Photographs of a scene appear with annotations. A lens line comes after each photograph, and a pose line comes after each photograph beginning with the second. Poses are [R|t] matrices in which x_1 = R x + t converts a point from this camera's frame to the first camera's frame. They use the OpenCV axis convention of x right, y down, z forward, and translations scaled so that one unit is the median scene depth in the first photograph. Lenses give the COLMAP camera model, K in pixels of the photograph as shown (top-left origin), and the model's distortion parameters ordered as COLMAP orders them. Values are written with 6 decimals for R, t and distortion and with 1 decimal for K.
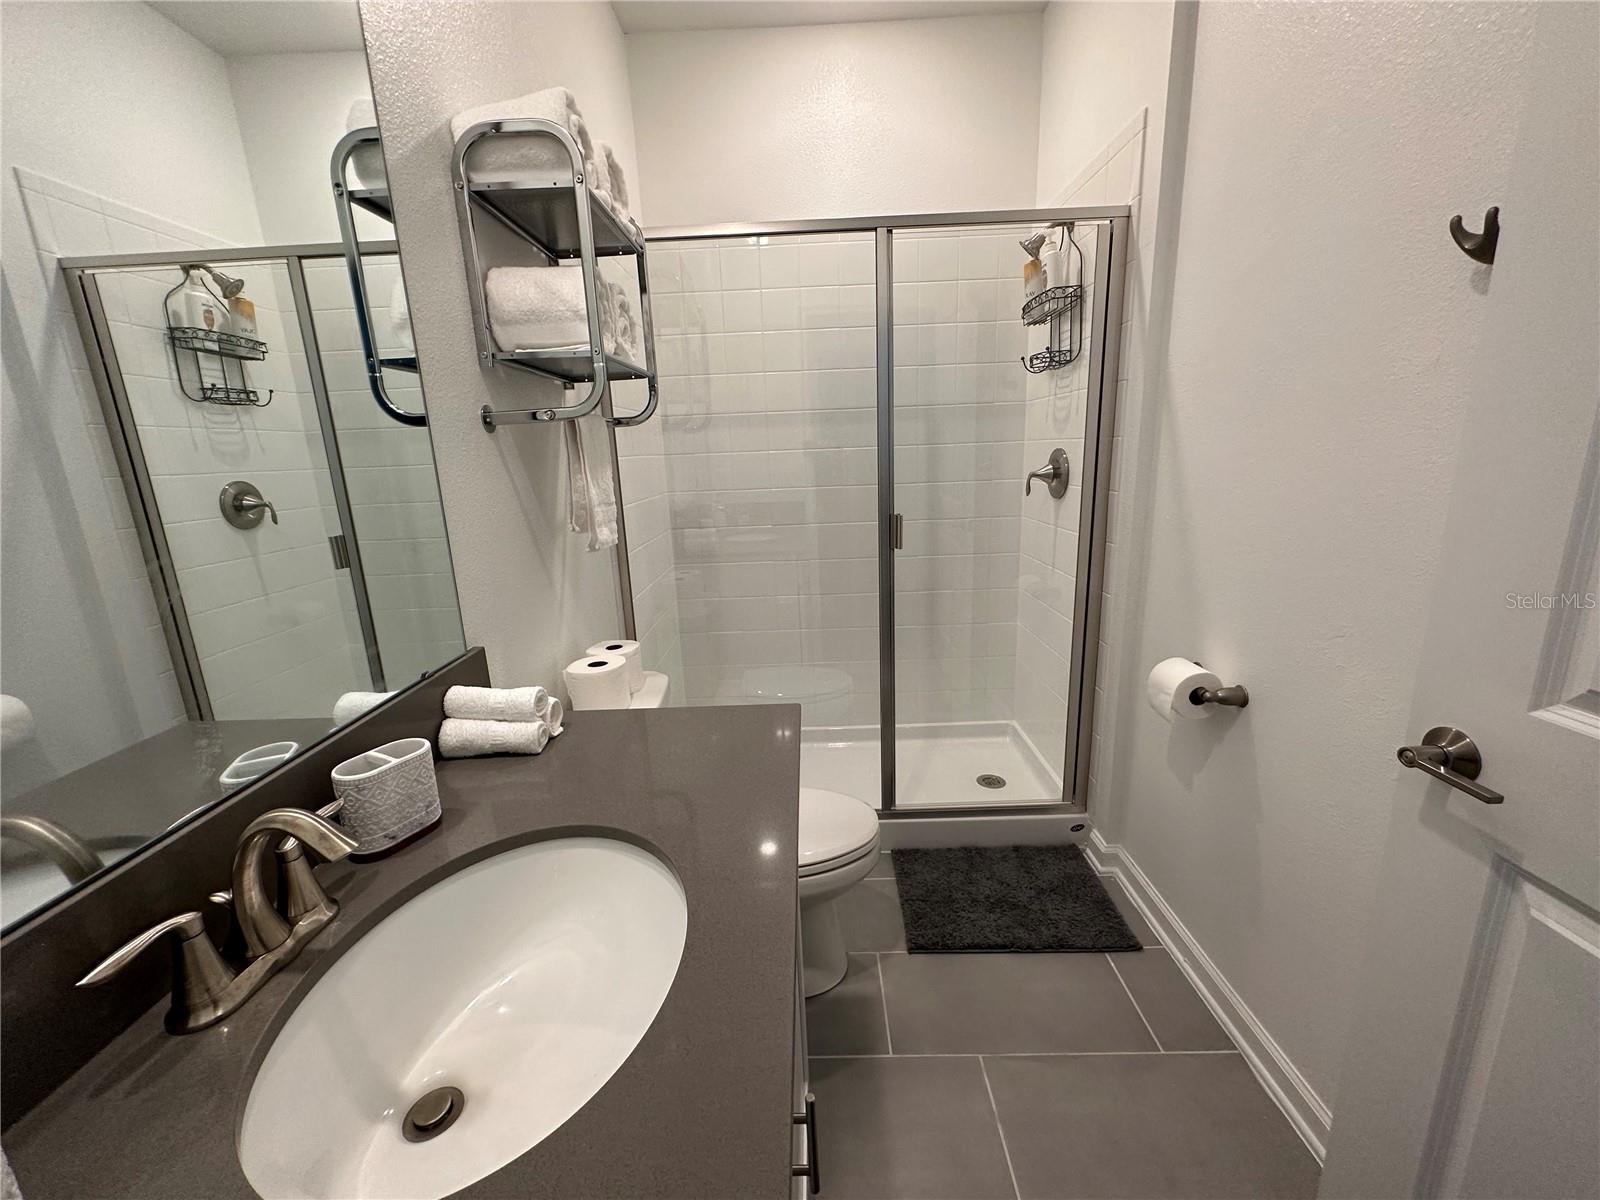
lens RADIAL K [[637.4, 0, 789.3], [0, 637.4, 599.1], [0, 0, 1]] dist [-0.003838, 0.001445]
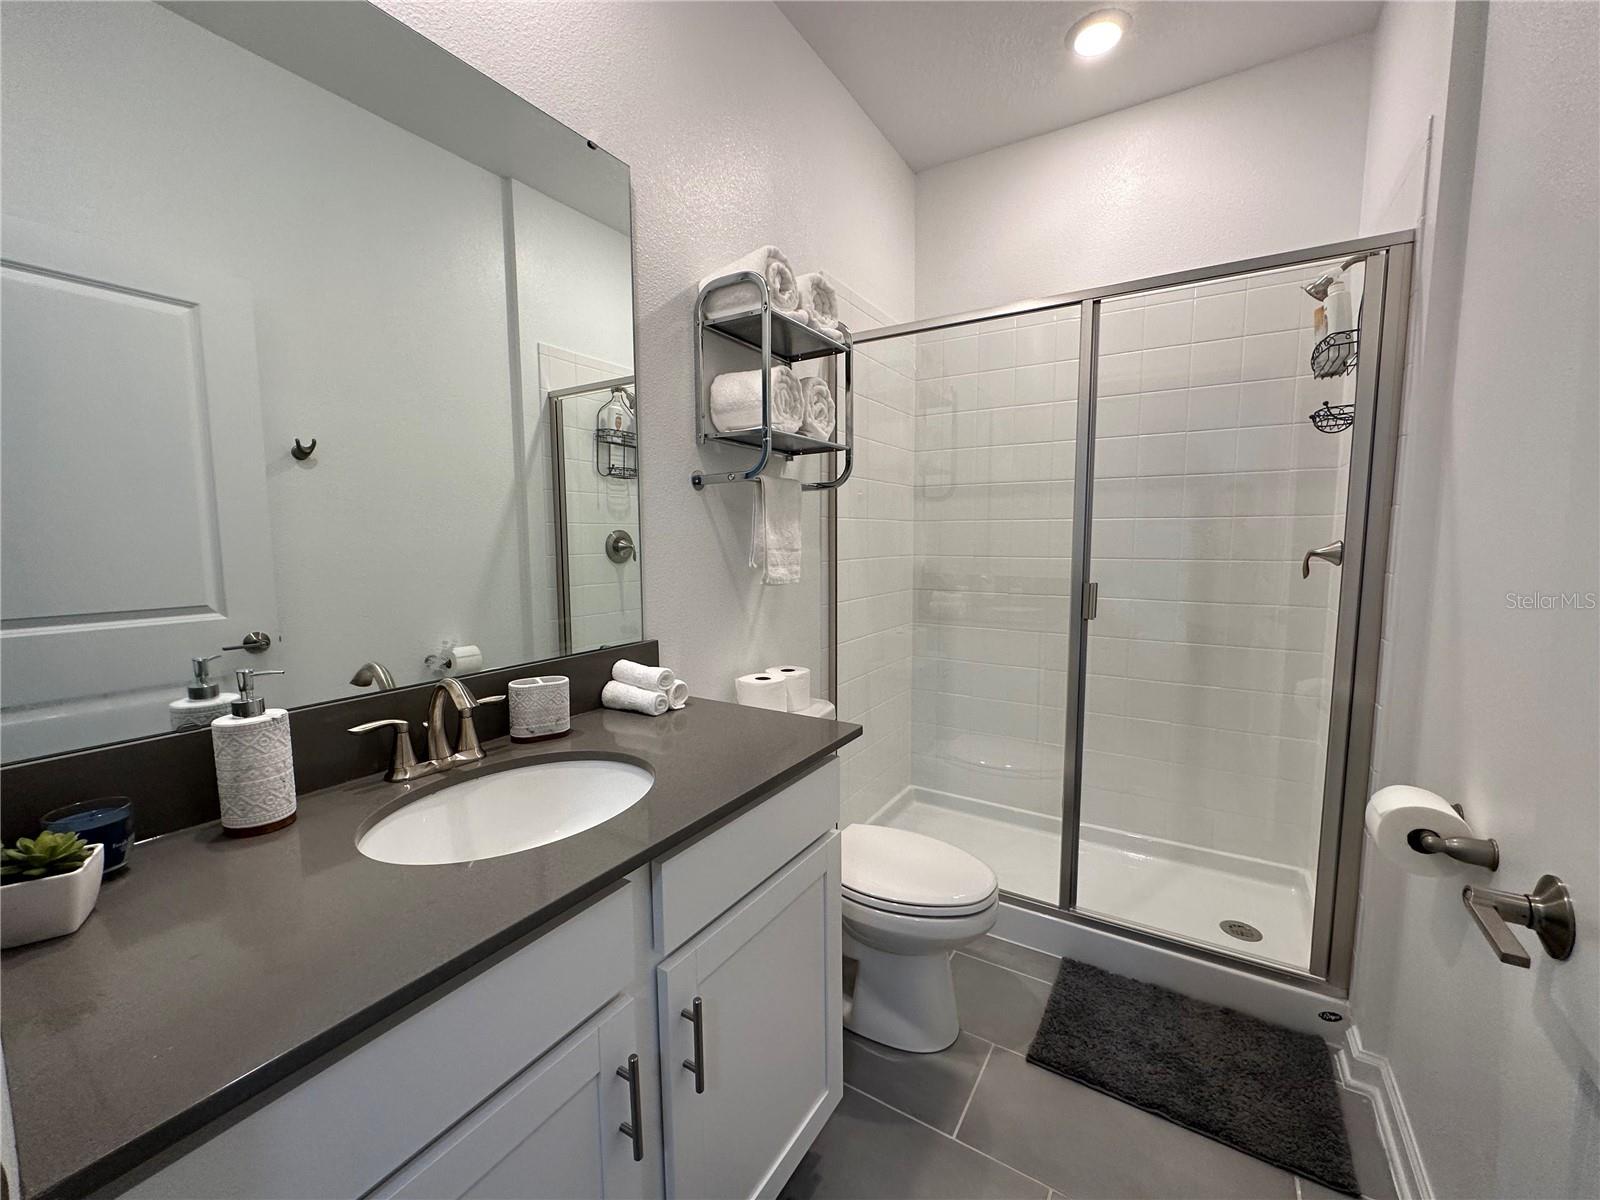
lens RADIAL K [[637.4, 0, 798.9], [0, 637.4, 602.4], [0, 0, 1]] dist [-0.003838, 0.001445]
pose [[0.855029, 0.090159, -0.510682, 0.312346], [-0.149697, 0.985760, -0.076604, 0.035892], [0.496504, 0.141946, 0.856350, -0.025240]]
